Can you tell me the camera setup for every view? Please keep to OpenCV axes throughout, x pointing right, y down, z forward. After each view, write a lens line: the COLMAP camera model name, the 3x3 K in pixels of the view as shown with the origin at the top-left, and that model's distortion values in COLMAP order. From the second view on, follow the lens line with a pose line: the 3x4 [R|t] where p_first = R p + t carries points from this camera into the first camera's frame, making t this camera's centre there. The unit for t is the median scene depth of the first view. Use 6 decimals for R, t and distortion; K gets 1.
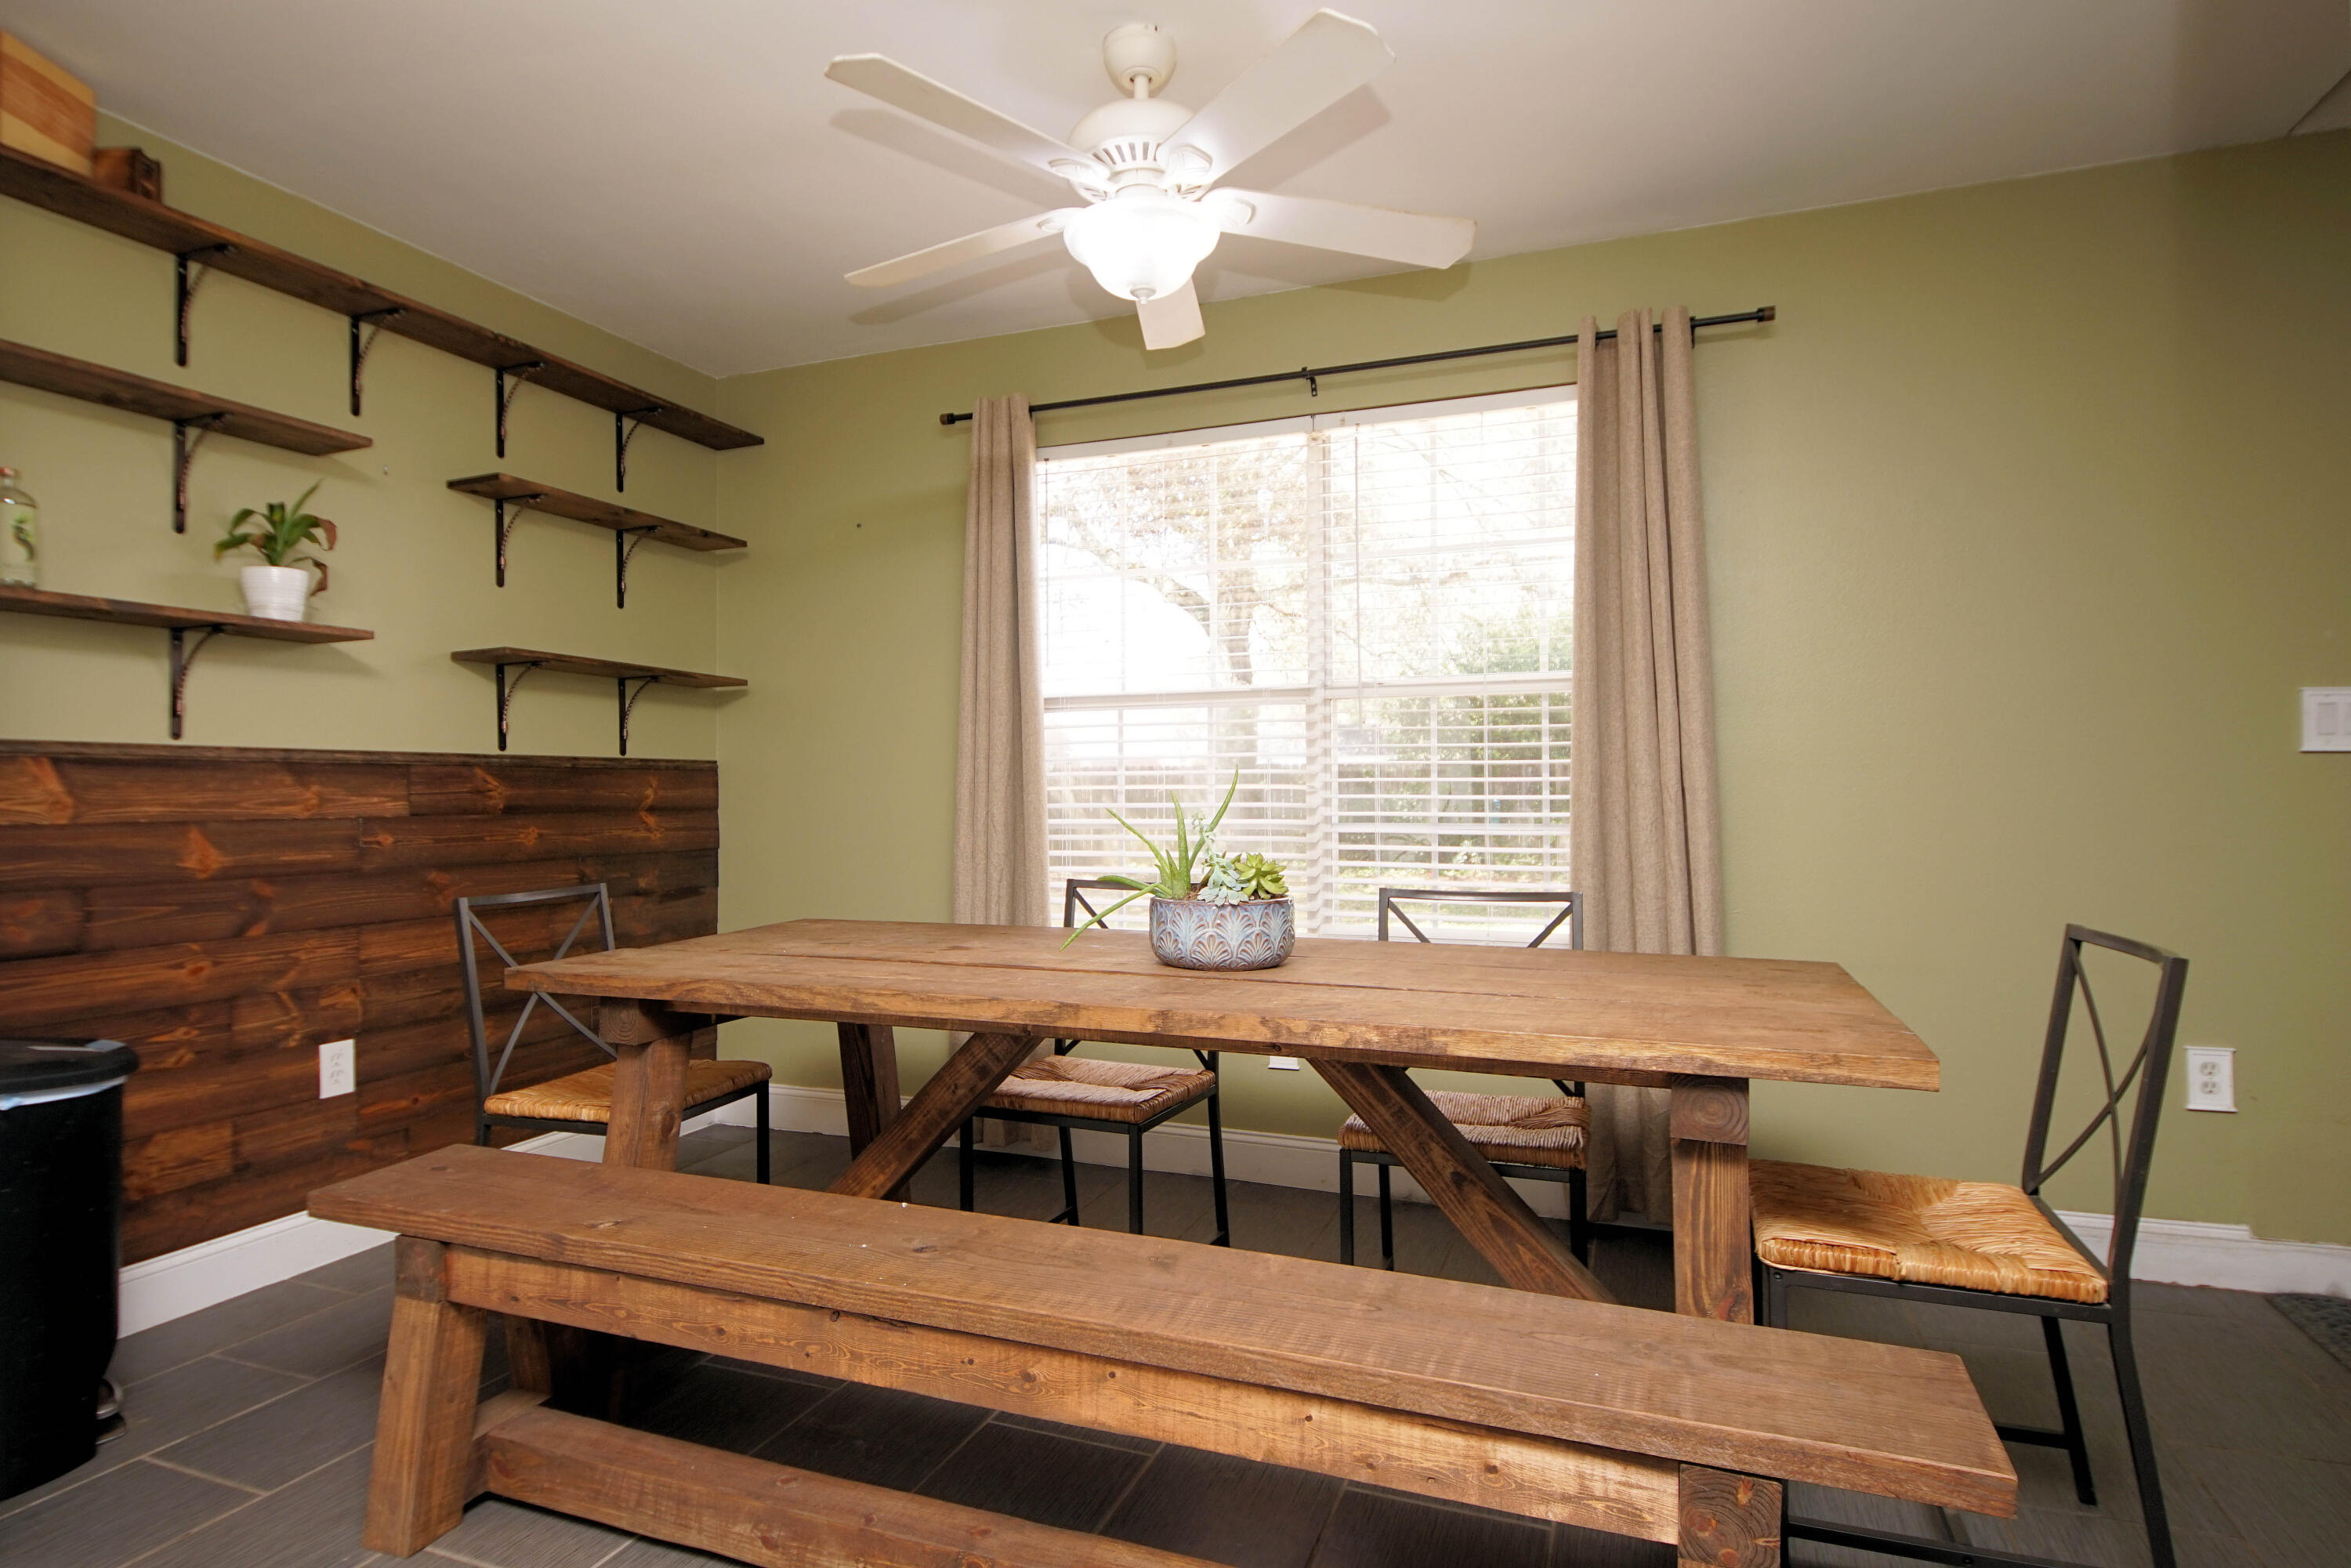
lens RADIAL K [[1261.7, 0, 1152.1], [0, 1261.7, 775.0], [0, 0, 1]] dist [0.032455, -0.027185]
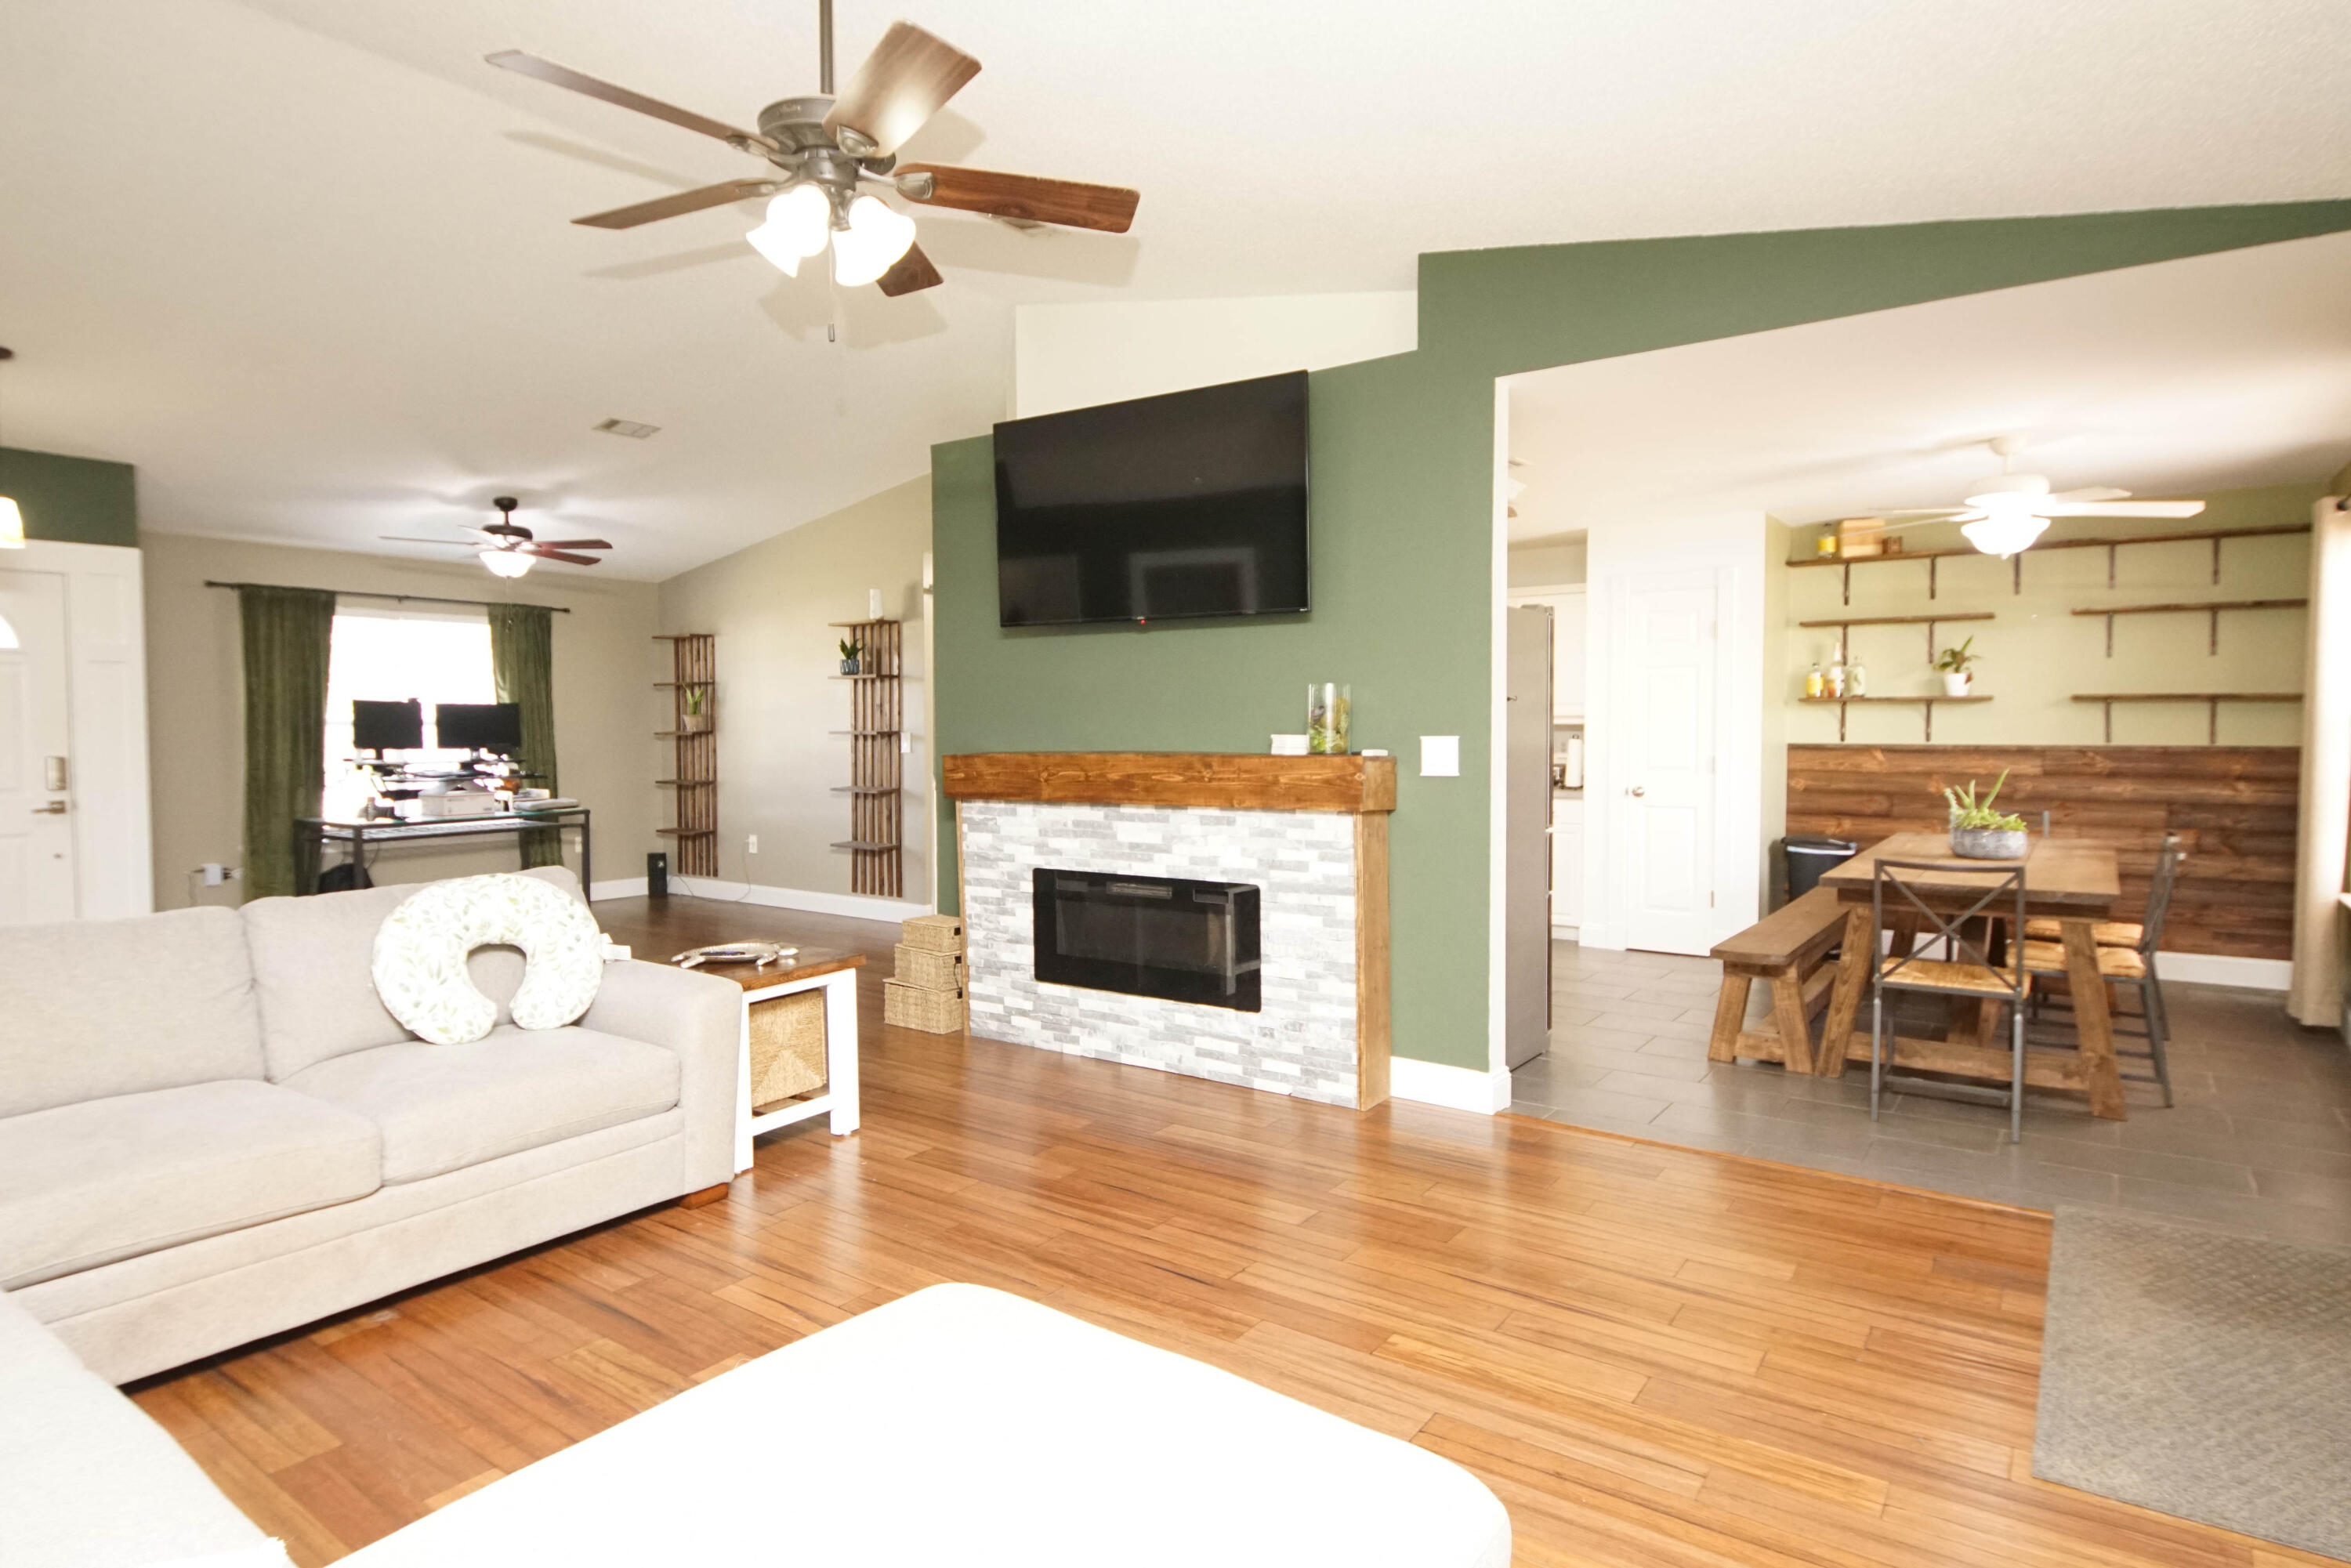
lens RADIAL K [[1261.7, 0, 1158.8], [0, 1261.7, 772.9], [0, 0, 1]] dist [0.032455, -0.027185]
pose [[-0.256396, 0.044389, -0.965552, 2.133697], [0.016505, 0.999000, 0.041544, -0.097077], [0.966431, -0.005285, -0.256872, 0.125355]]
